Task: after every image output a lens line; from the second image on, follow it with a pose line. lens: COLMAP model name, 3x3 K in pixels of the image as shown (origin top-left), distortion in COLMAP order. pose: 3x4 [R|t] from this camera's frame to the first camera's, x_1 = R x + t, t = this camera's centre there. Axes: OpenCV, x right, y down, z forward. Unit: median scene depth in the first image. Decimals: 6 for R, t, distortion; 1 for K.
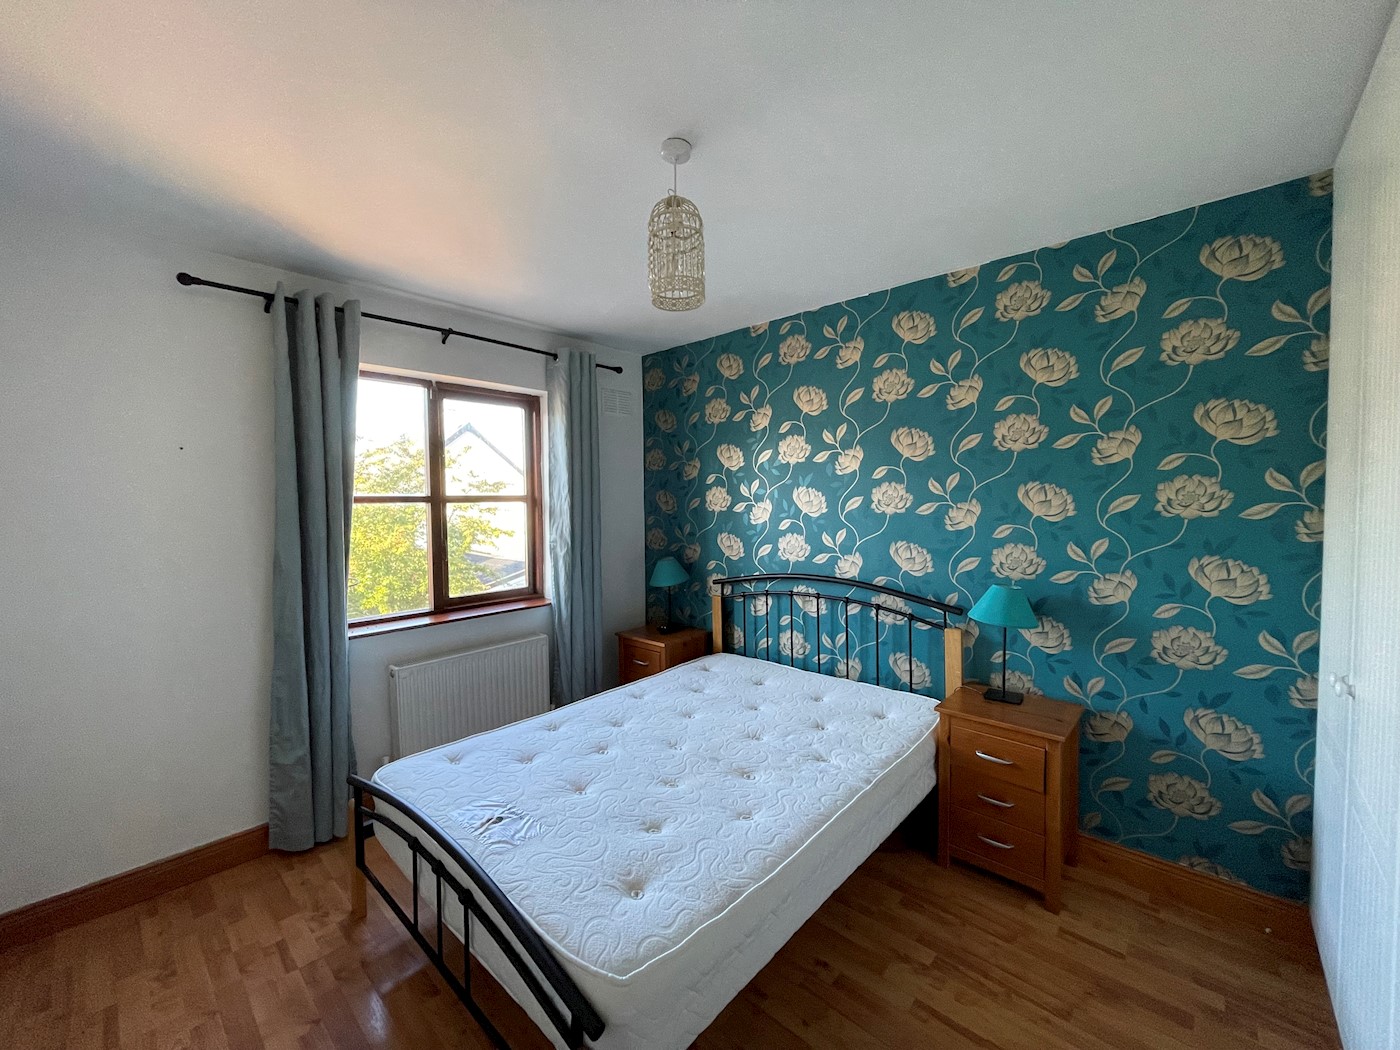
lens RADIAL K [[556.0, 0, 700.7], [0, 556.0, 527.1], [0, 0, 1]] dist [-0.002628, -0.000335]
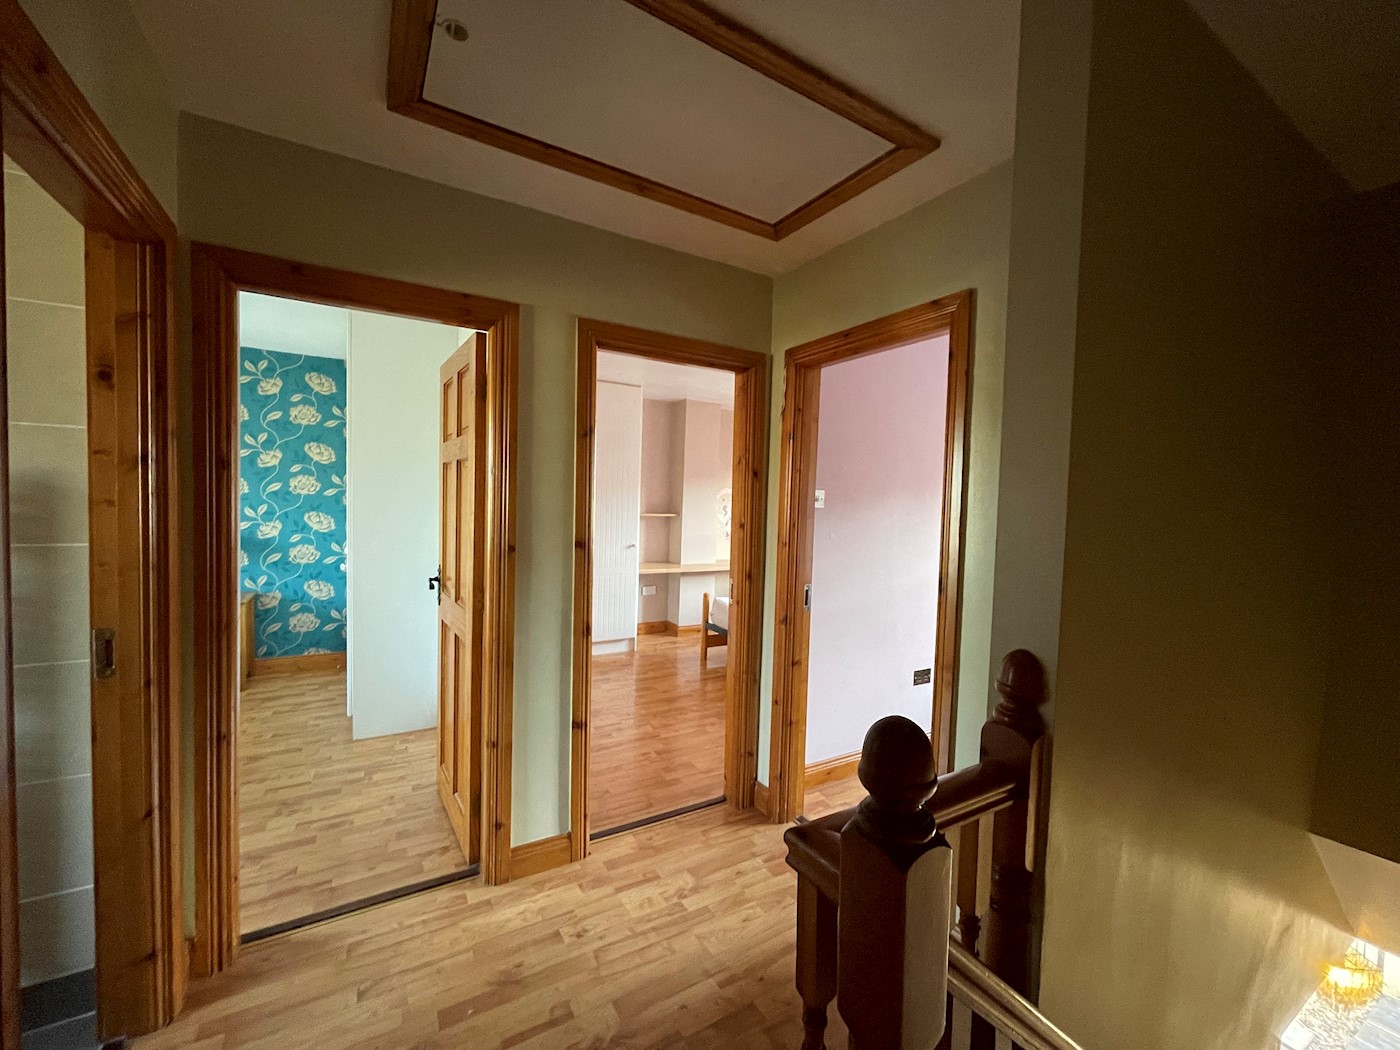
lens RADIAL K [[556.0, 0, 687.2], [0, 556.0, 523.0], [0, 0, 1]] dist [-0.002628, -0.000335]
pose [[0.304597, -0.021974, 0.952228, -0.728961], [0.007756, 0.999758, 0.020590, 0.060631], [-0.952450, 0.001114, 0.304694, -1.080154]]
